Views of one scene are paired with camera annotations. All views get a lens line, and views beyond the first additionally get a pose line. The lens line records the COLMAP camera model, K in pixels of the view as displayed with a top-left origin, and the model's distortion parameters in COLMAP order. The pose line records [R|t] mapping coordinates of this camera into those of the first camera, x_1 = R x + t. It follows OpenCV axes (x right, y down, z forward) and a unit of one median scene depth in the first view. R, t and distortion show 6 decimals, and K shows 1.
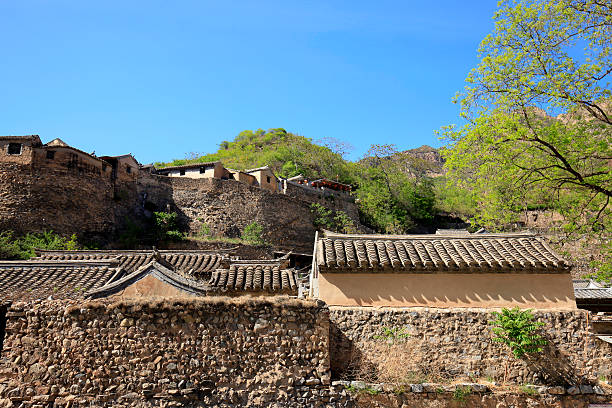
lens RADIAL K [[513.8, 0, 306.8], [0, 513.8, 204.8], [0, 0, 1]] dist [0.031979, -0.000887]
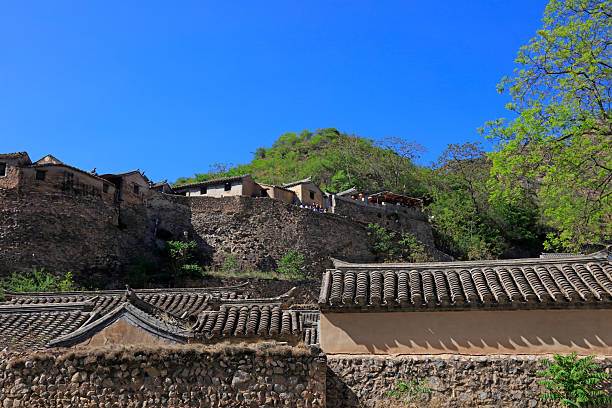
lens RADIAL K [[668.3, 0, 306.6], [0, 668.3, 203.1], [0, 0, 1]] dist [0.064081, 0.000000]
pose [[0.994046, -0.035719, -0.102941, 0.101041], [0.032091, 0.998811, -0.036685, -0.000644], [0.104129, 0.033163, 0.994011, -0.040110]]
